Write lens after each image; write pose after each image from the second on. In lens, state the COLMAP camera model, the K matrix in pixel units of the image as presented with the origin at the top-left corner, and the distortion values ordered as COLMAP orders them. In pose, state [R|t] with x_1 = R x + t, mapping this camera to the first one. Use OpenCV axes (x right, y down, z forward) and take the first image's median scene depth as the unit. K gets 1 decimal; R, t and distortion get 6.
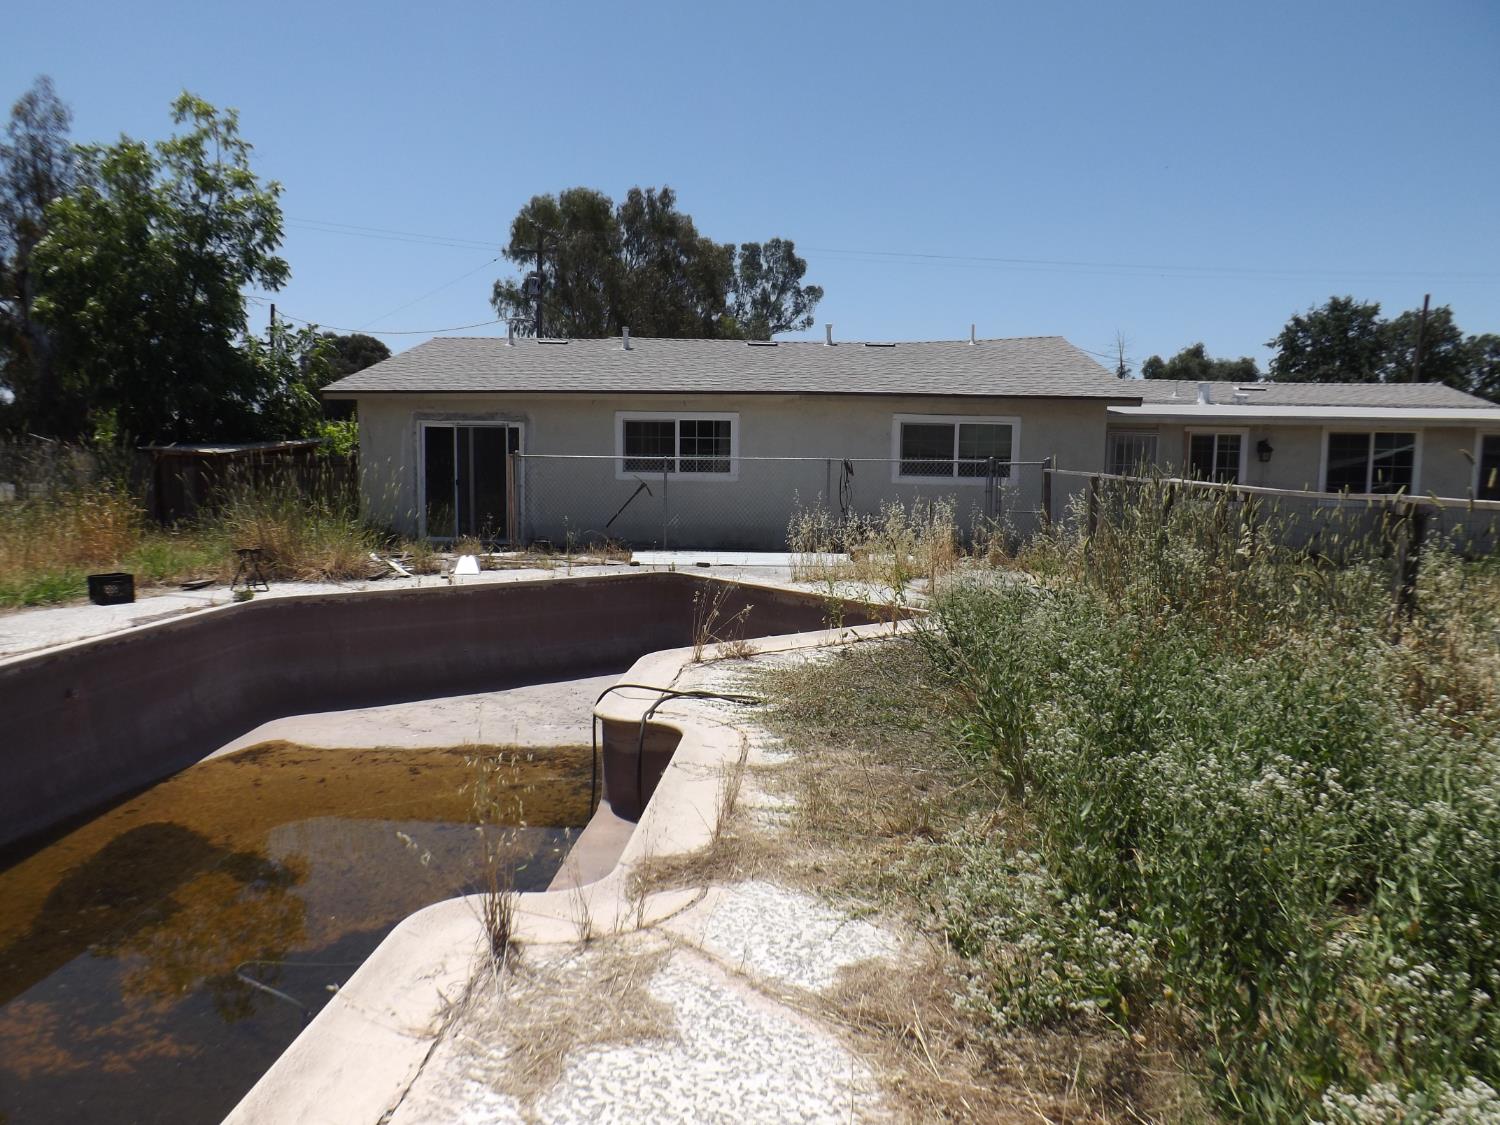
lens RADIAL K [[1093.7, 0, 749.2], [0, 1093.7, 570.3], [0, 0, 1]] dist [-0.055555, 0.017323]
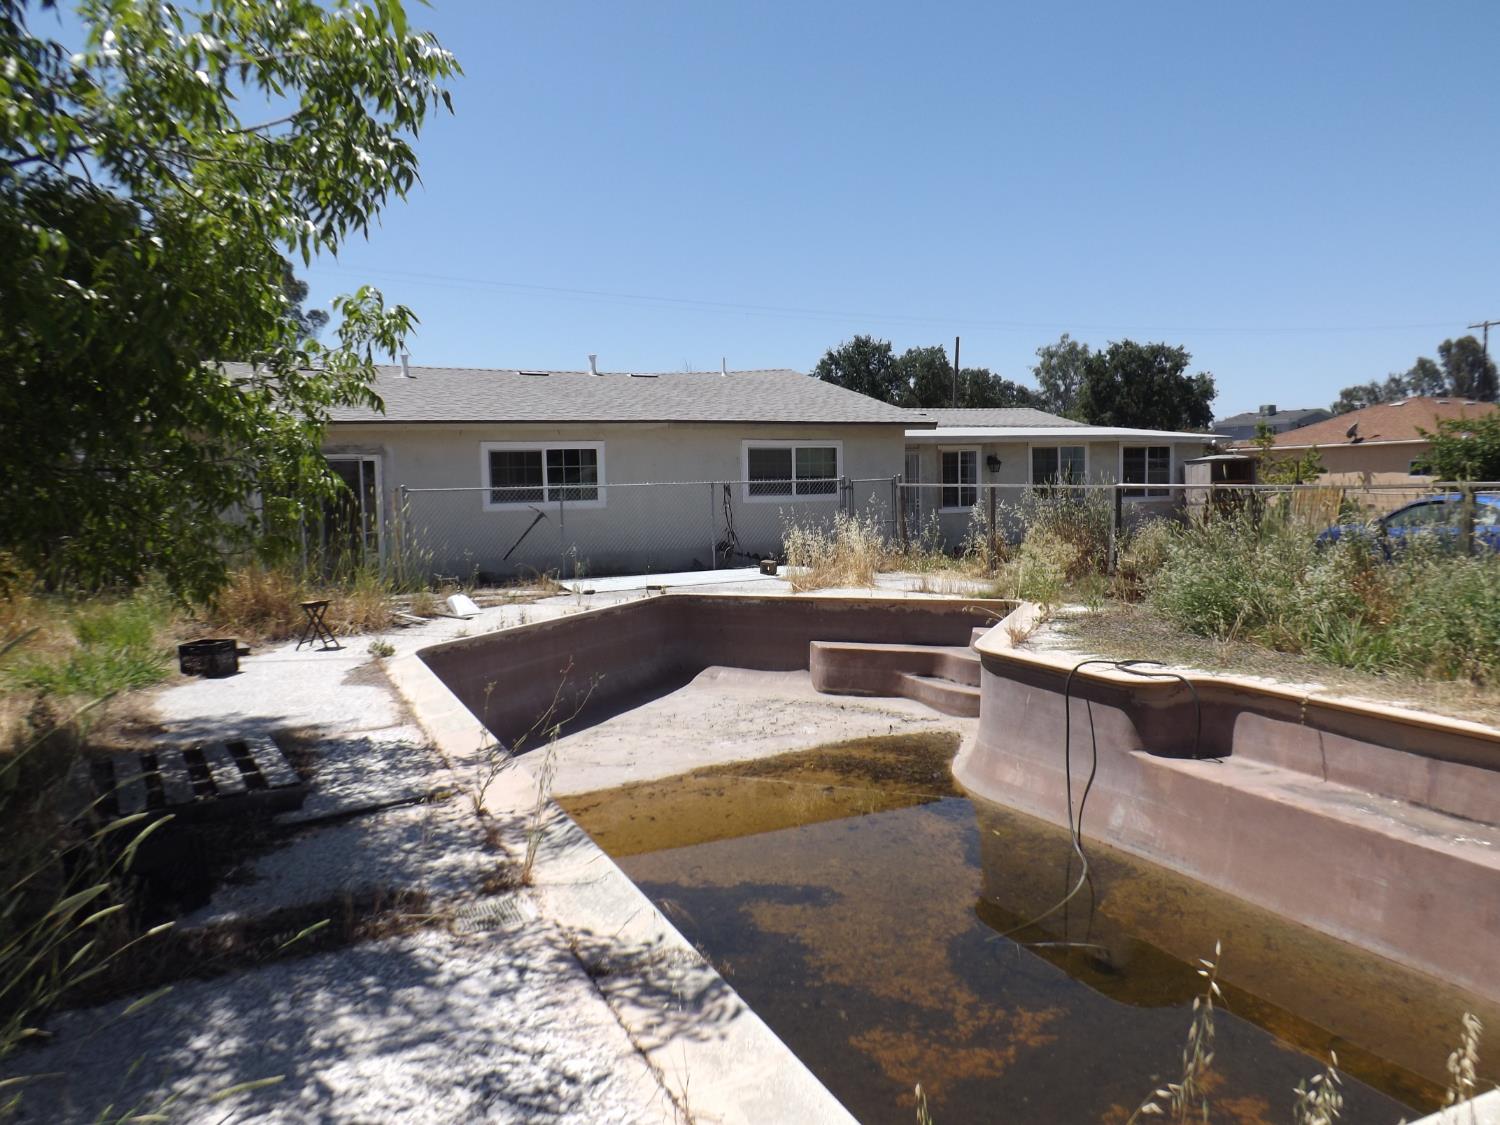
lens RADIAL K [[1093.7, 0, 749.6], [0, 1093.7, 556.7], [0, 0, 1]] dist [-0.055555, 0.017323]
pose [[0.874655, -0.066175, 0.480207, -0.384016], [0.083981, 0.996344, -0.015662, -0.008642], [-0.477415, 0.054027, 0.877015, 0.043475]]
